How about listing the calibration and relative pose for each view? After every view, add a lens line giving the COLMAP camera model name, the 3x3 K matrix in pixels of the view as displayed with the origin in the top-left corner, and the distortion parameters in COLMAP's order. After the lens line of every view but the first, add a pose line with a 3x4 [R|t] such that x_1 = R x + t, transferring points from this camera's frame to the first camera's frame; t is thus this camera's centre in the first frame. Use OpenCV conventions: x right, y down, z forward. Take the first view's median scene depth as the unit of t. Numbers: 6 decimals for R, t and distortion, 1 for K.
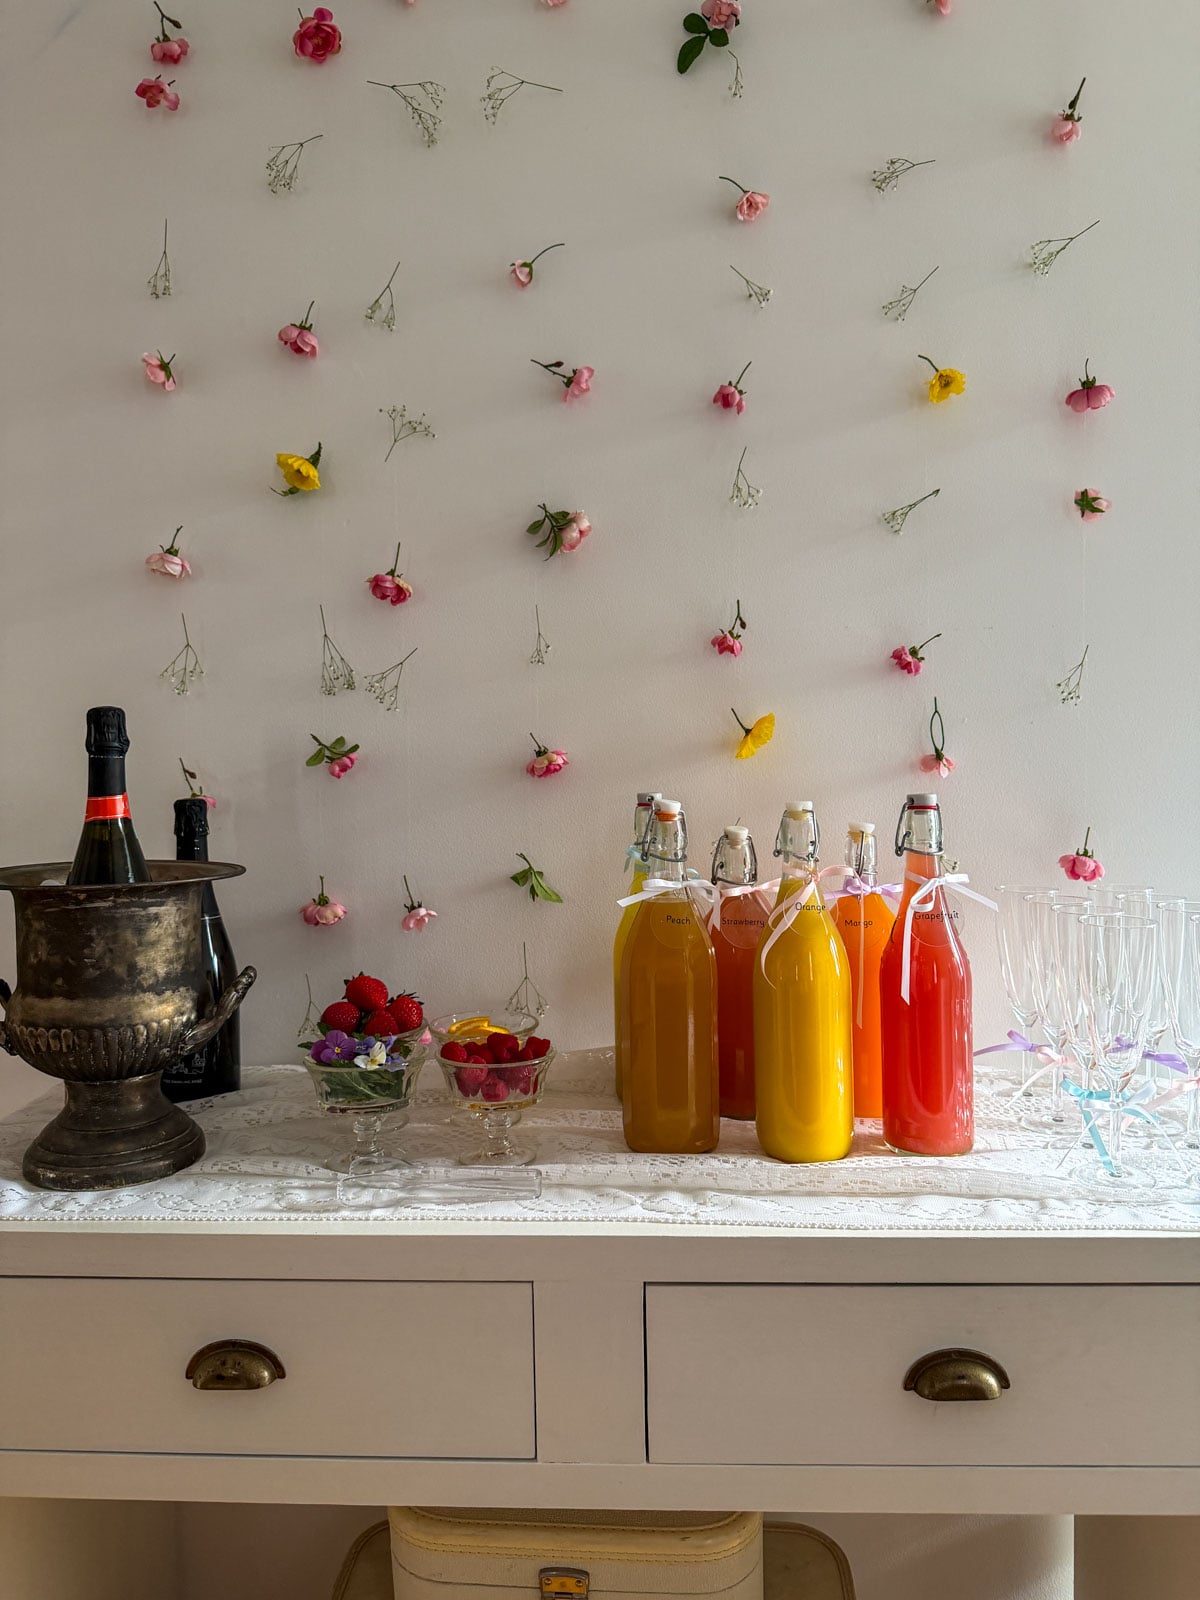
lens RADIAL K [[1067.2, 0, 599.9], [0, 1067.2, 817.6], [0, 0, 1]] dist [0.055951, -0.083388]
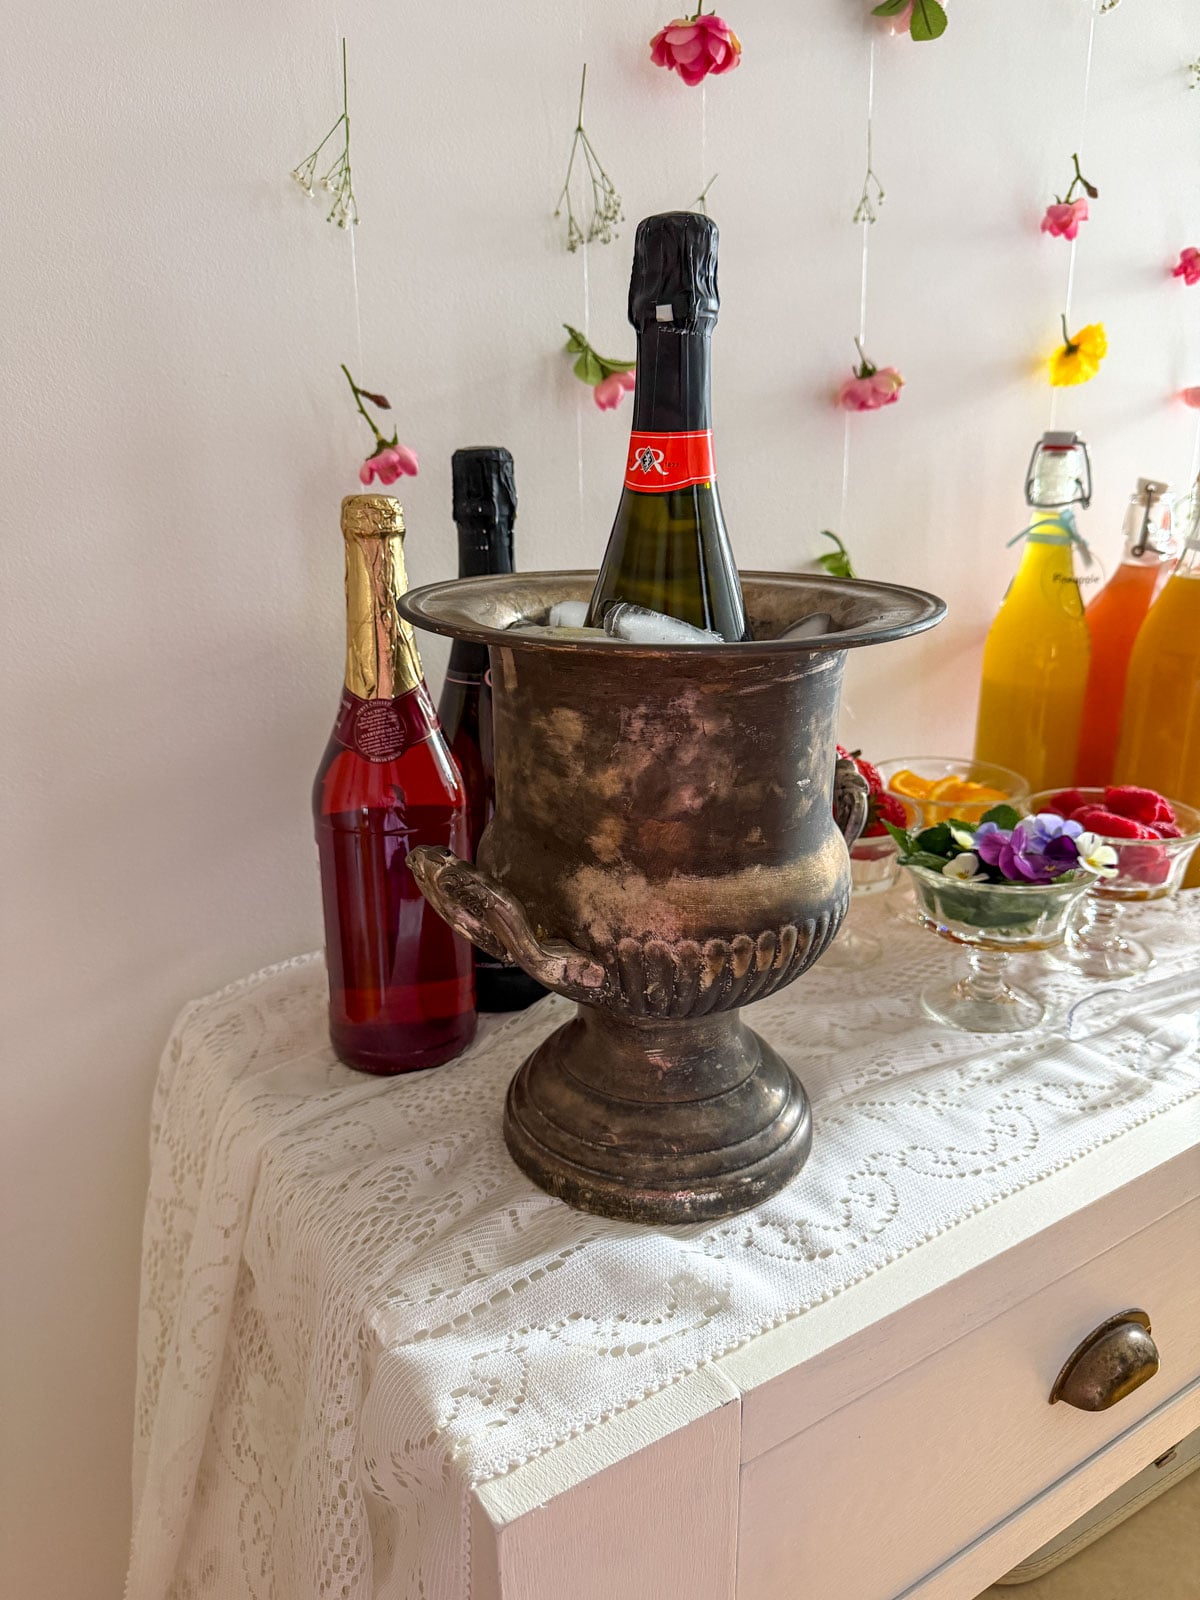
lens RADIAL K [[1106.0, 0, 593.4], [0, 1106.0, 770.2], [0, 0, 1]] dist [0.045481, -0.059890]
pose [[0.831807, -0.161983, 0.530904, -0.661158], [0.027704, 0.967395, 0.251754, -0.000723], [-0.554374, -0.194703, 0.809173, 0.525425]]
